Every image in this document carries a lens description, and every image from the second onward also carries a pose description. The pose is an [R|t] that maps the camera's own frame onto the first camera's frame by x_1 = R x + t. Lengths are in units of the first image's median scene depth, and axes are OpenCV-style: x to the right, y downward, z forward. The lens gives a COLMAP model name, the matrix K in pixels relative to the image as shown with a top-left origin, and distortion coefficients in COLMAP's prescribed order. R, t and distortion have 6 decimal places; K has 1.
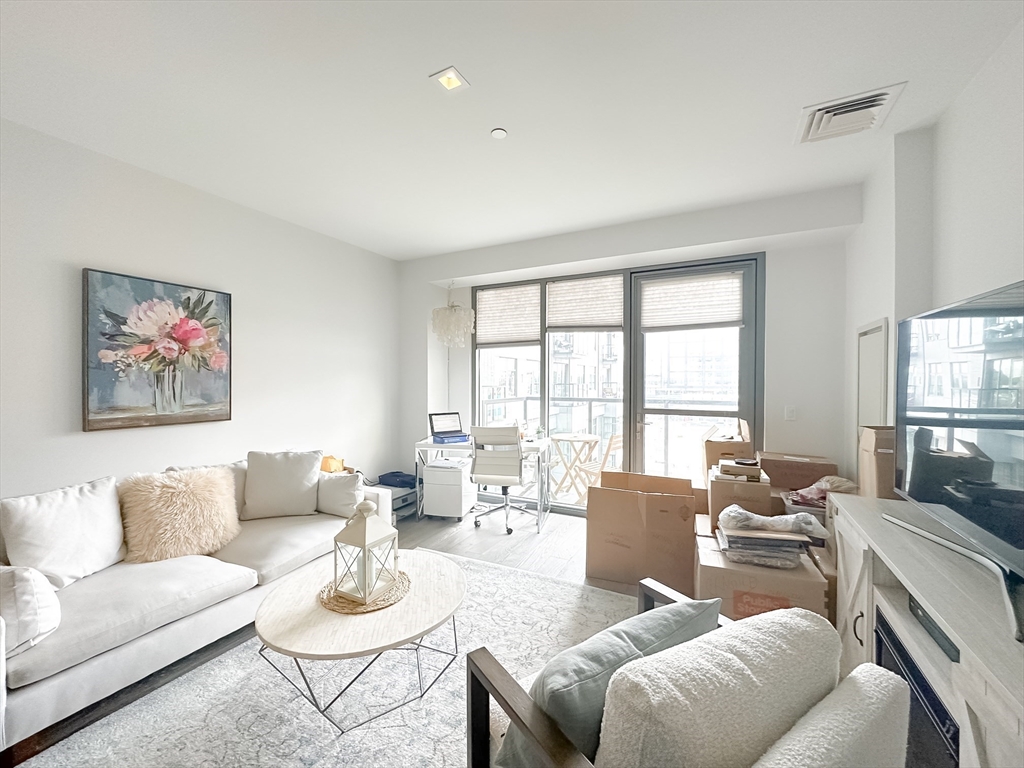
lens RADIAL K [[412.0, 0, 514.4], [0, 412.0, 383.8], [0, 0, 1]] dist [0.000500, 0.000062]
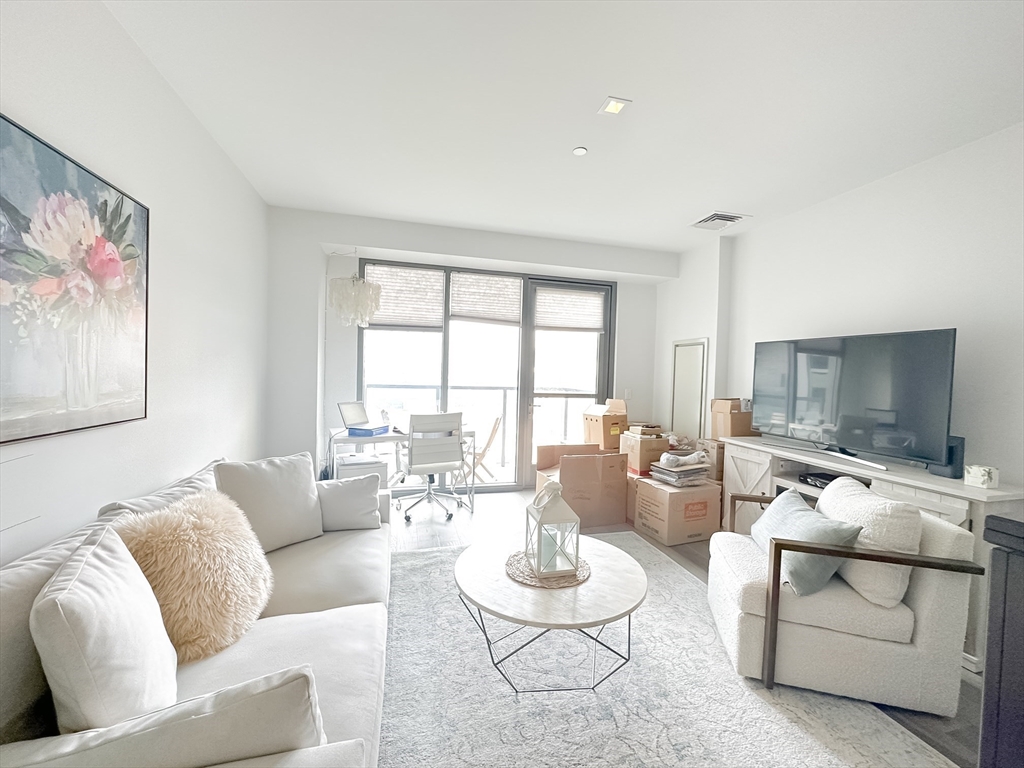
lens RADIAL K [[412.0, 0, 517.1], [0, 412.0, 382.6], [0, 0, 1]] dist [0.000500, 0.000062]
pose [[0.738493, 0.003972, 0.674249, -0.743102], [-0.019281, 0.999698, 0.015228, 0.016296], [-0.673985, -0.024245, 0.738347, 0.203934]]
